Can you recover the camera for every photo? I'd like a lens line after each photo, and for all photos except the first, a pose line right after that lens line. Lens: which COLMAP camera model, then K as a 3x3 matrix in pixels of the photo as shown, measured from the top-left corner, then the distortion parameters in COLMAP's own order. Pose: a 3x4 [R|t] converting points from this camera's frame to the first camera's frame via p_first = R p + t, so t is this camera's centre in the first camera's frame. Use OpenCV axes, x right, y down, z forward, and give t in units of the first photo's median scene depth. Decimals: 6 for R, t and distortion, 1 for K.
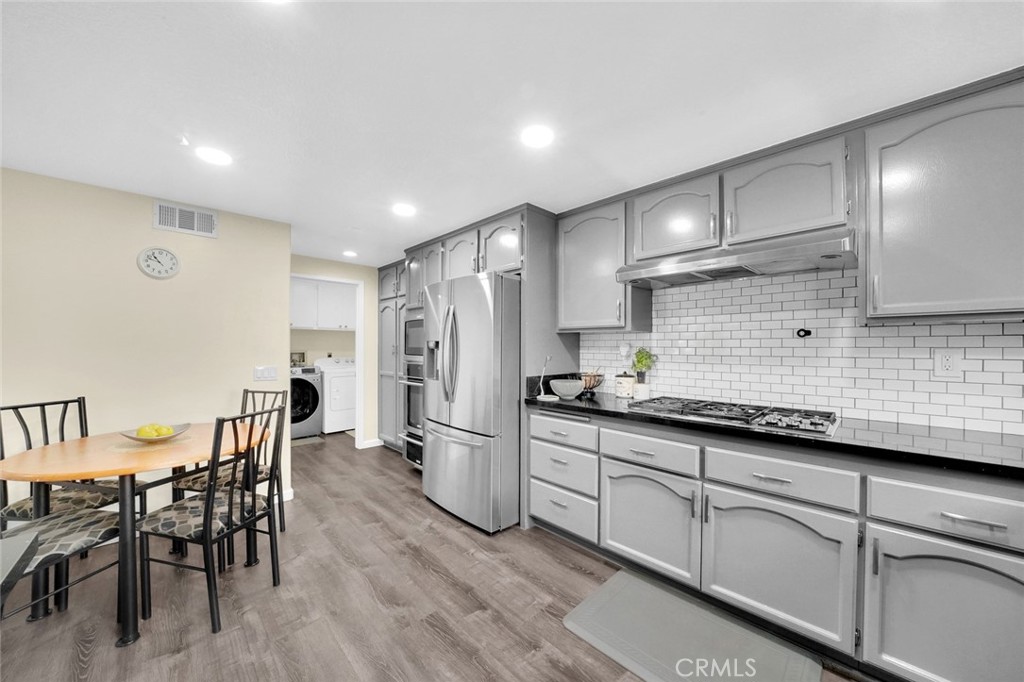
lens RADIAL K [[365.9, 0, 509.7], [0, 365.9, 345.7], [0, 0, 1]] dist [-0.017189, -0.000122]
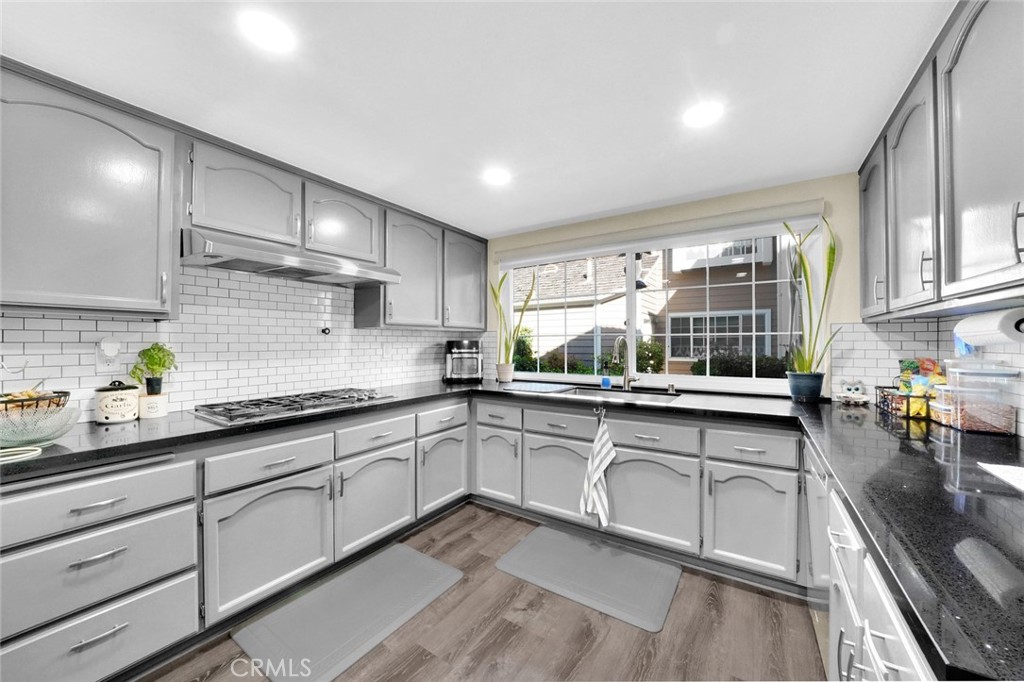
lens RADIAL K [[365.9, 0, 520.1], [0, 365.9, 339.0], [0, 0, 1]] dist [-0.017189, -0.000122]
pose [[-0.227487, 0.005894, 0.973763, -0.552862], [-0.002460, 0.999975, -0.006627, -0.000003], [-0.973778, -0.003903, -0.227467, 0.567086]]
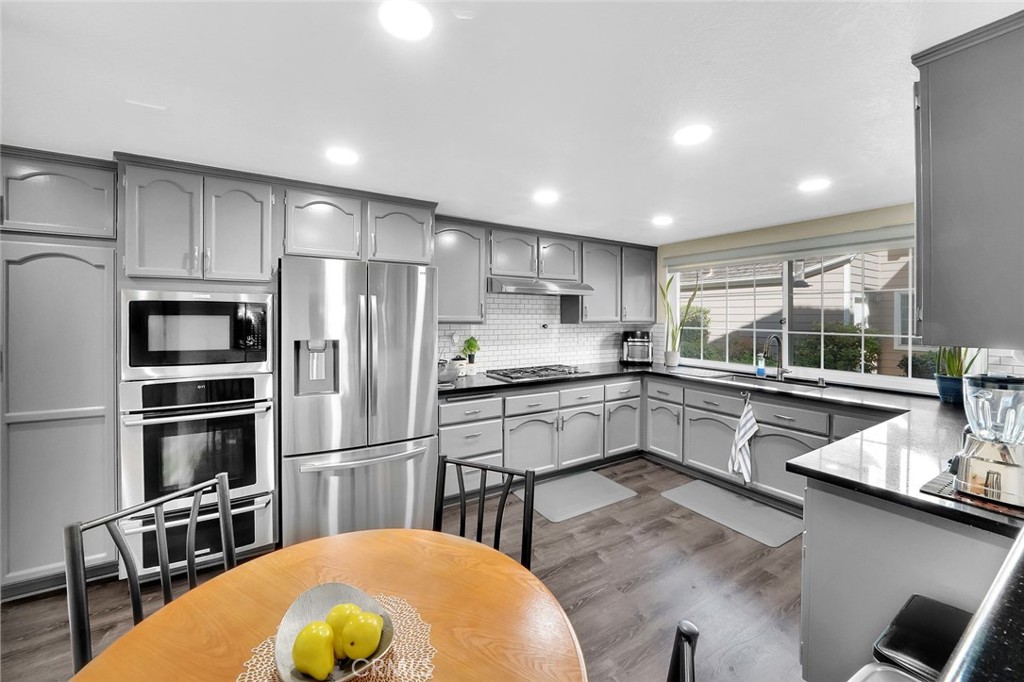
lens RADIAL K [[405.8, 0, 518.8], [0, 405.8, 302.8], [0, 0, 1]] dist [-0.020367, -0.000206]
pose [[0.196595, 0.024487, 0.980179, -1.257236], [-0.012294, 0.999671, -0.022508, -0.101783], [-0.980408, -0.007625, 0.196831, 0.643907]]
